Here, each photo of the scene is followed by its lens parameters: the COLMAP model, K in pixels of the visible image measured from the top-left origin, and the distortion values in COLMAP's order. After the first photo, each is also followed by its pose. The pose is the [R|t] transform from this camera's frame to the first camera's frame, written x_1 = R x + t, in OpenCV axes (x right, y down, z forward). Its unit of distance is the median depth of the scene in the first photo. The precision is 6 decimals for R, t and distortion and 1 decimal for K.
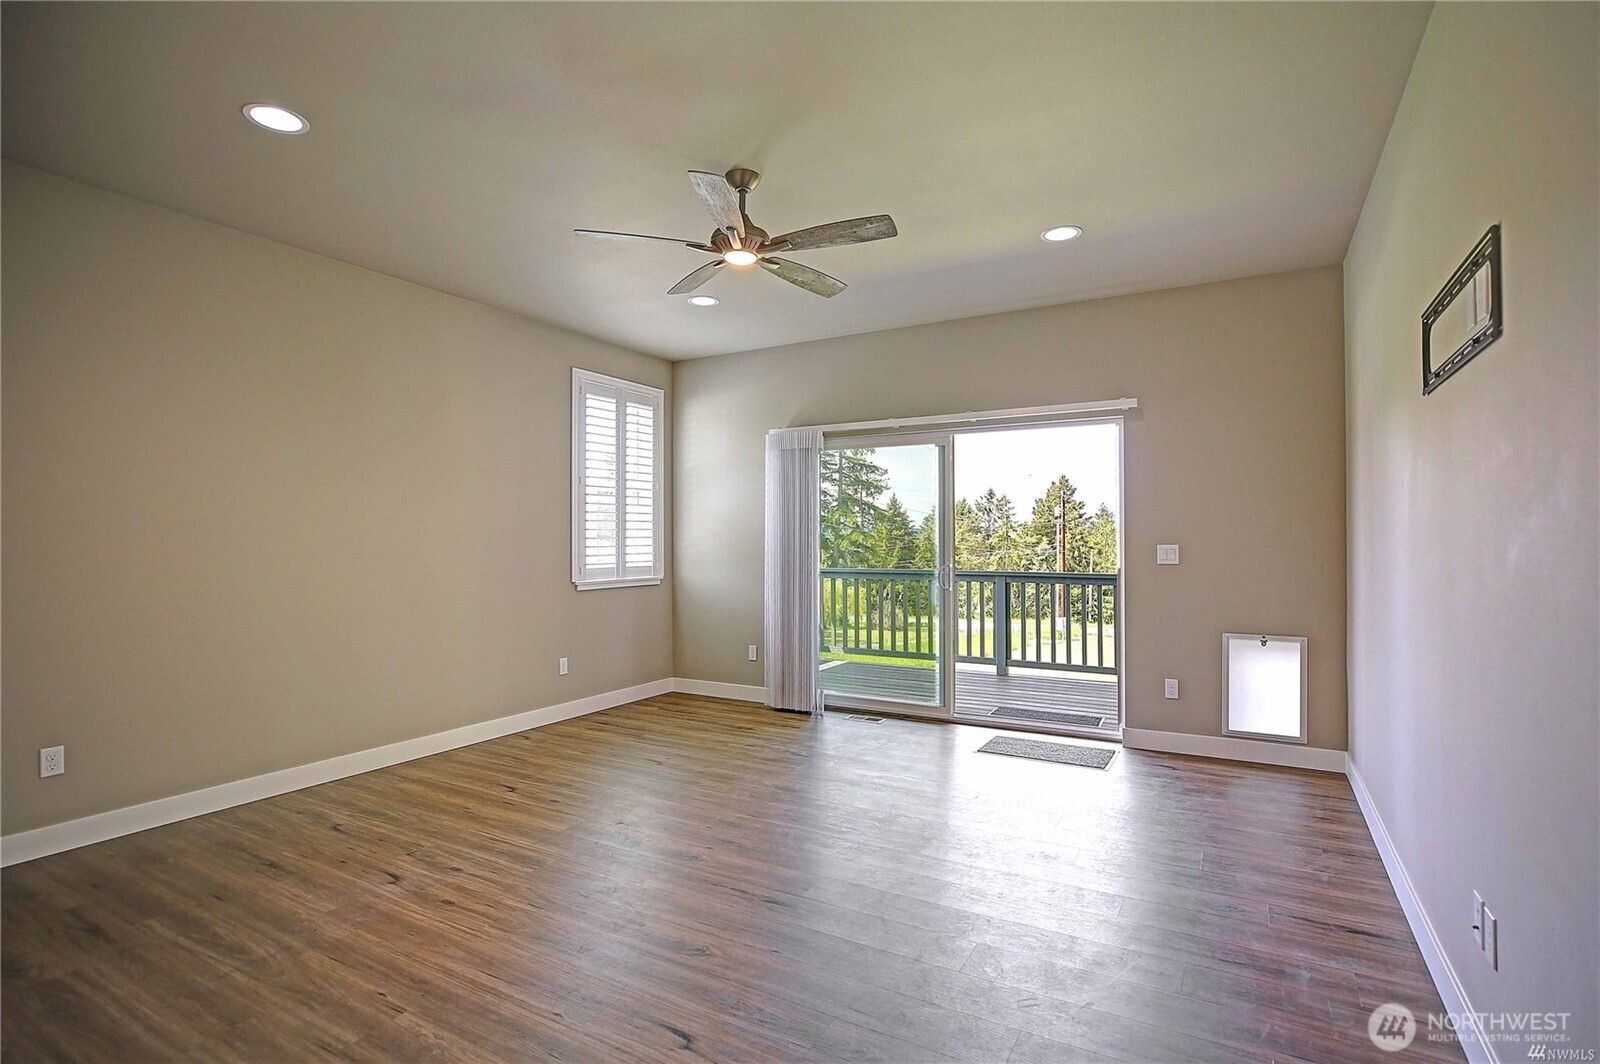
lens RADIAL K [[792.6, 0, 801.5], [0, 792.6, 541.8], [0, 0, 1]] dist [-0.000255, 0.000113]
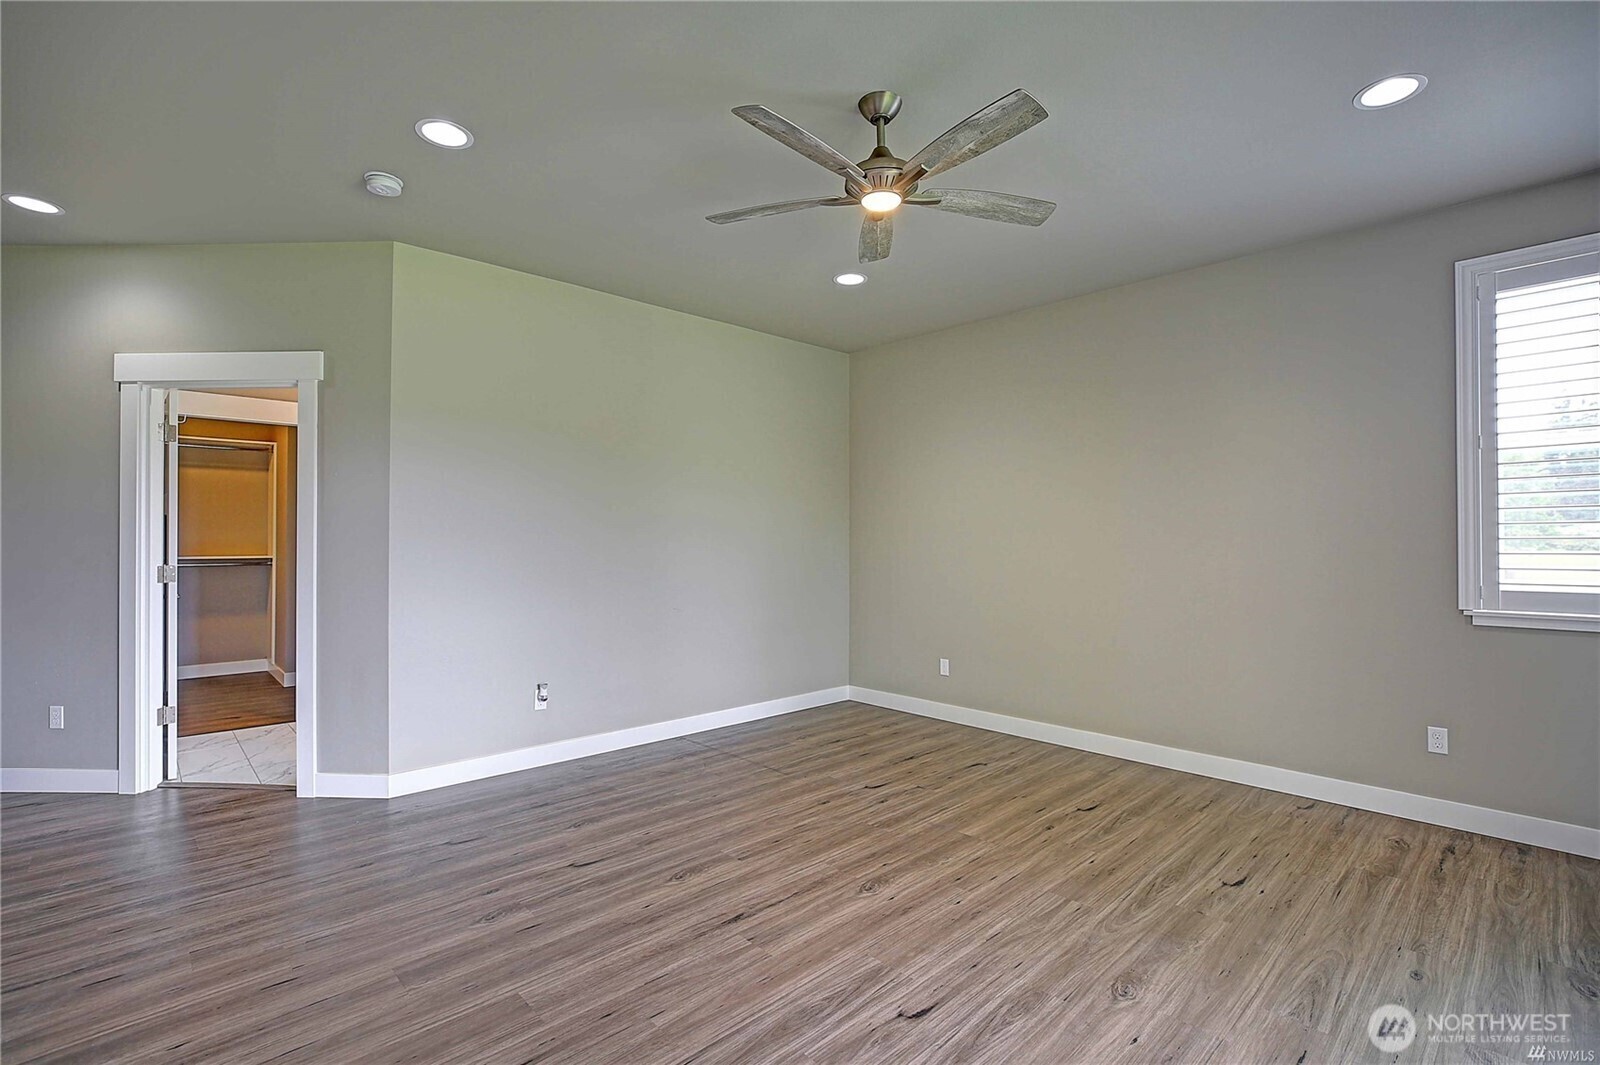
lens RADIAL K [[737.0, 0, 800.0], [0, 737.0, 532.5], [0, 0, 1]] dist [-0.001917, -0.000082]
pose [[-0.304026, -0.006056, -0.952645, 0.625123], [0.005902, 0.999949, -0.008240, -0.011584], [0.952646, -0.008128, -0.303974, 1.038109]]
